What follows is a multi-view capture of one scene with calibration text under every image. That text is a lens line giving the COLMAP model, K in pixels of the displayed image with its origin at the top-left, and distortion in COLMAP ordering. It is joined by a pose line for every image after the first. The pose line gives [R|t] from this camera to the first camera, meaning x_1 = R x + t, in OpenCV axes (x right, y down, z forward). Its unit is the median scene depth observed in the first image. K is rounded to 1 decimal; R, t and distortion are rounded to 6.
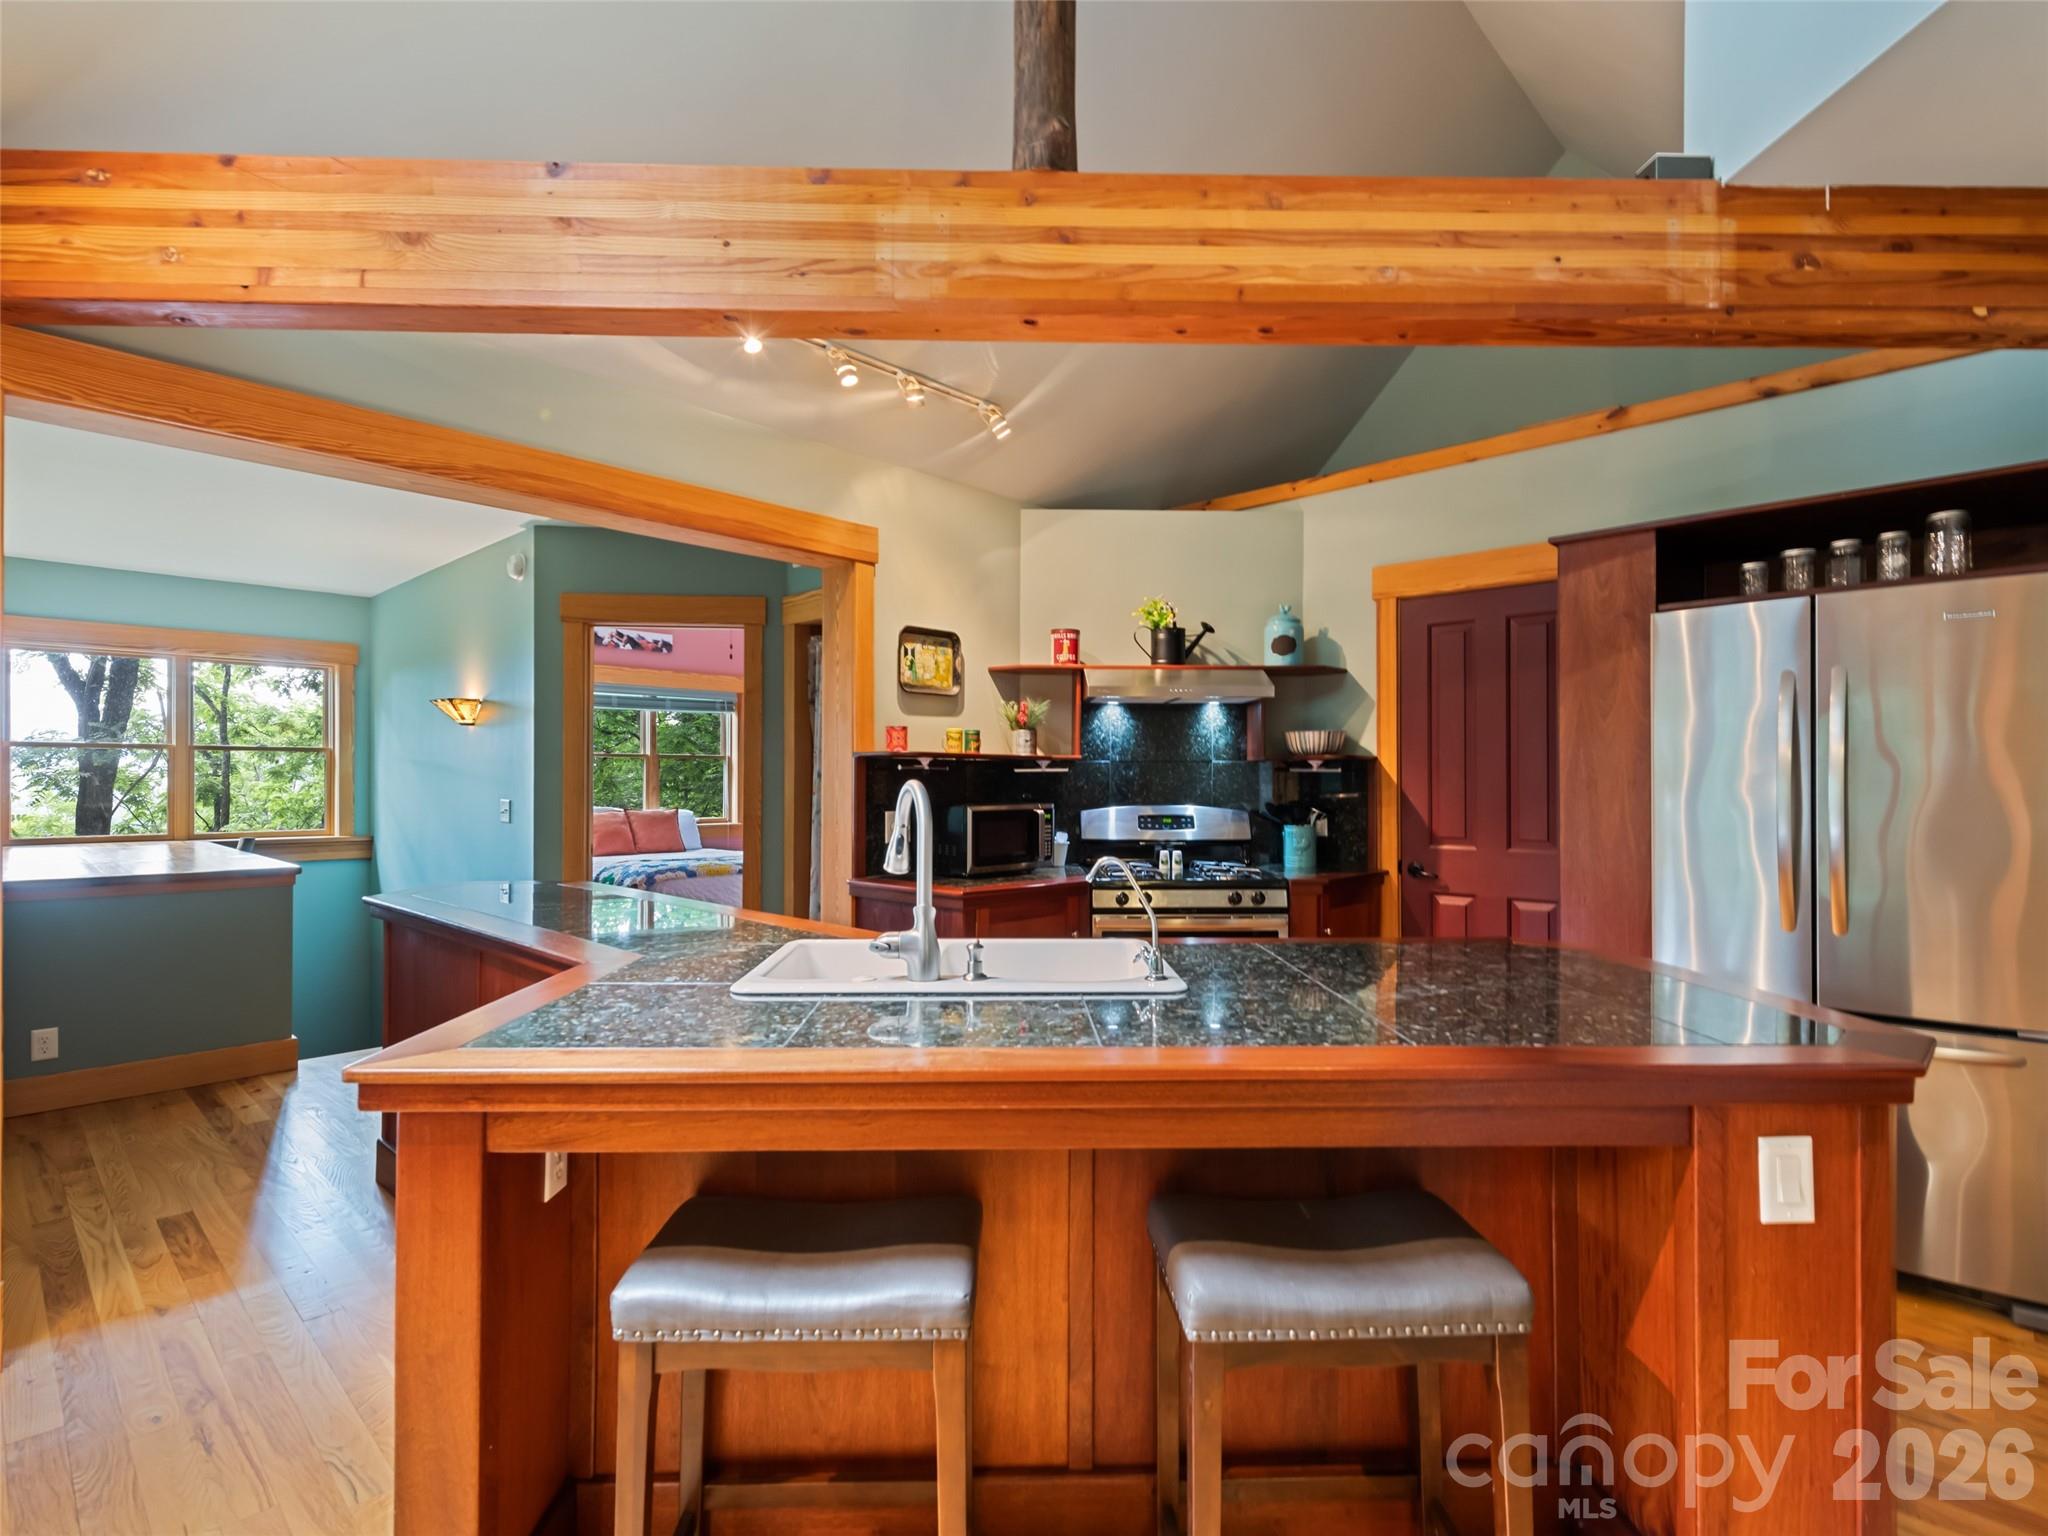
lens RADIAL K [[1015.4, 0, 1021.1], [0, 1015.4, 780.6], [0, 0, 1]] dist [0.020856, -0.009798]
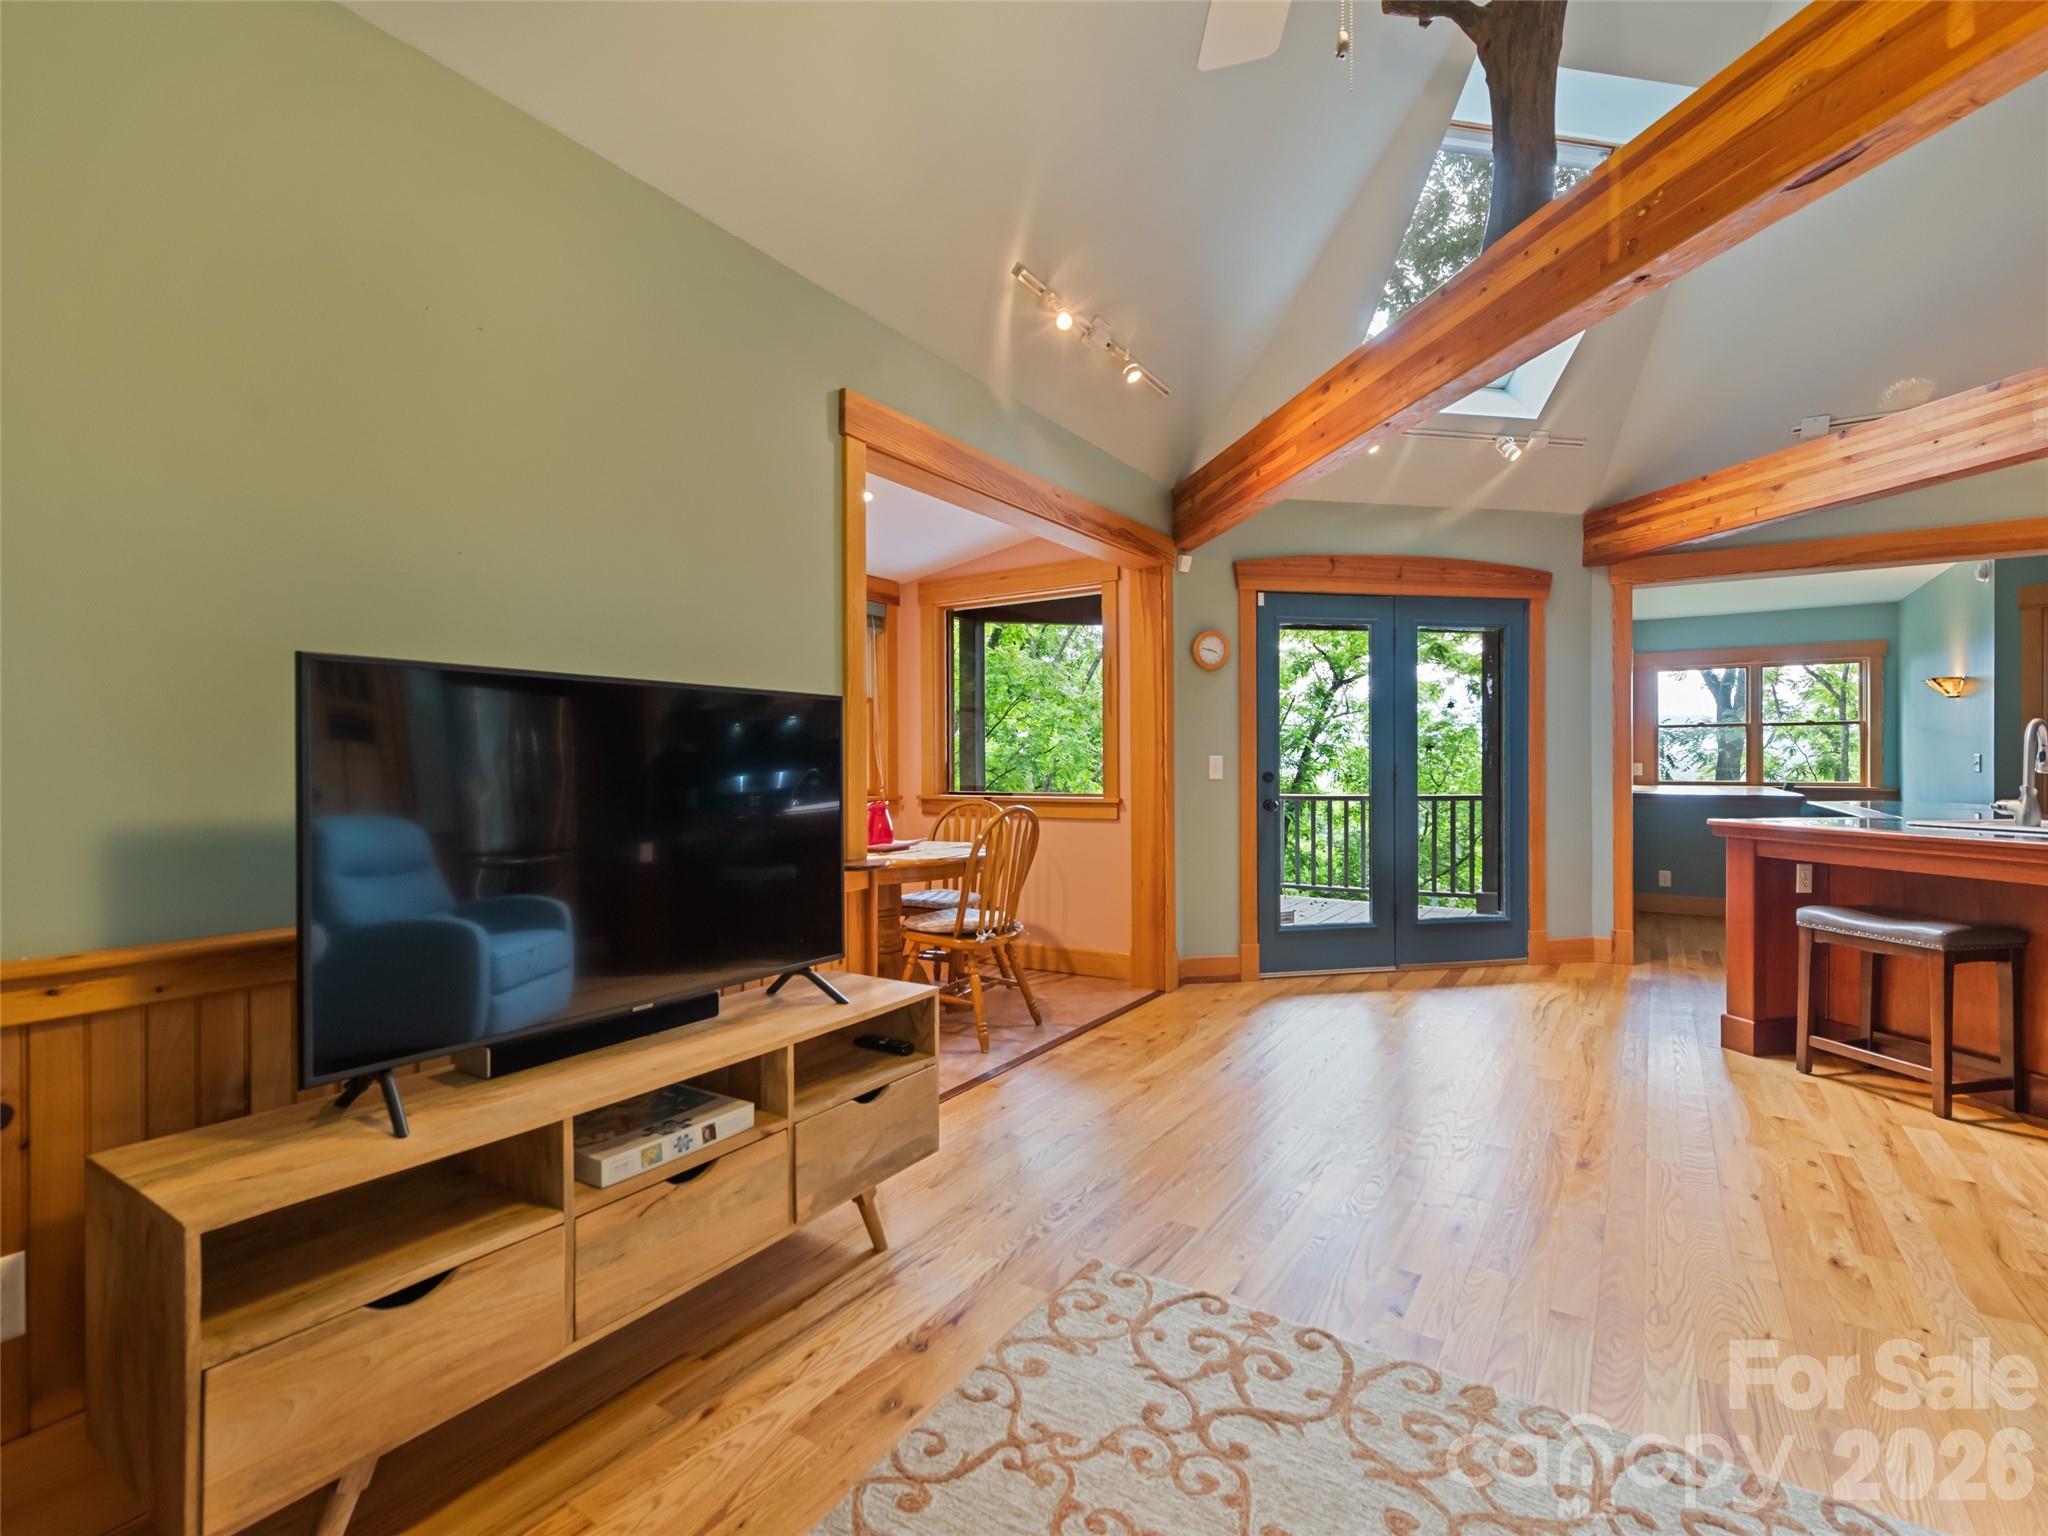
lens RADIAL K [[965.5, 0, 1021.1], [0, 965.5, 763.5], [0, 0, 1]] dist [0.009283, -0.000793]
pose [[0.187420, -0.000111, -0.982280, 0.579703], [0.001130, 0.999999, 0.000102, 0.036108], [0.982279, -0.001130, 0.187420, -0.502129]]
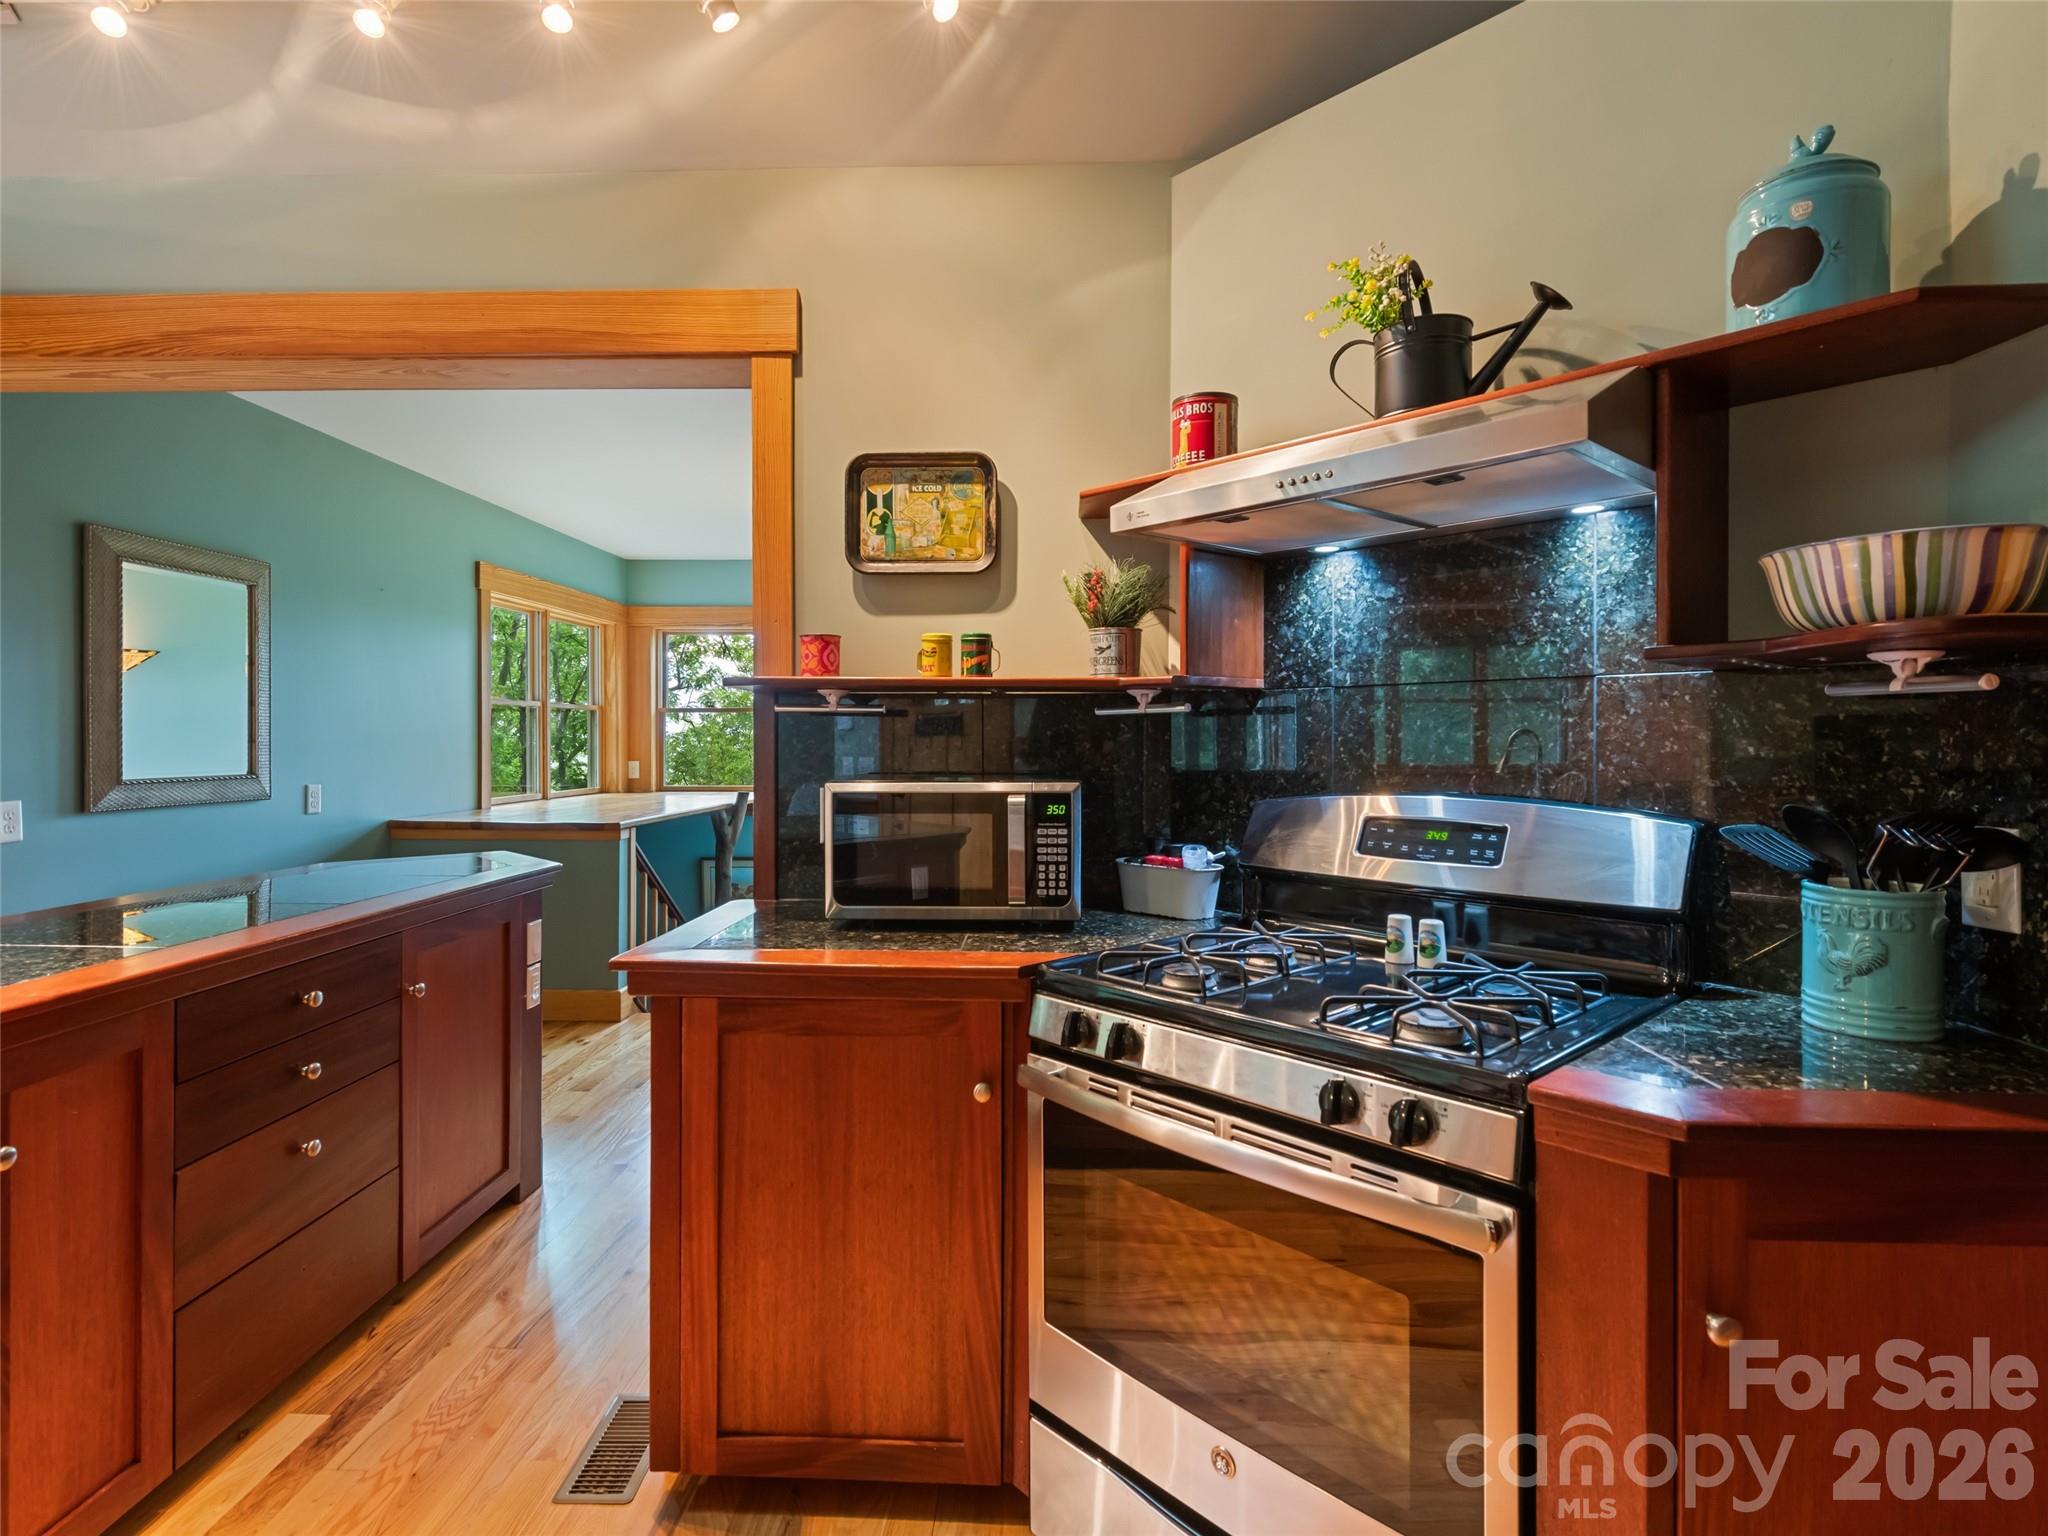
lens RADIAL K [[1015.4, 0, 1024.5], [0, 1015.4, 762.8], [0, 0, 1]] dist [0.020856, -0.009798]
pose [[0.664993, 0.016323, -0.746671, 0.349915], [-0.004384, 0.999829, 0.017952, 0.006271], [0.746837, -0.008664, 0.664951, 0.666956]]
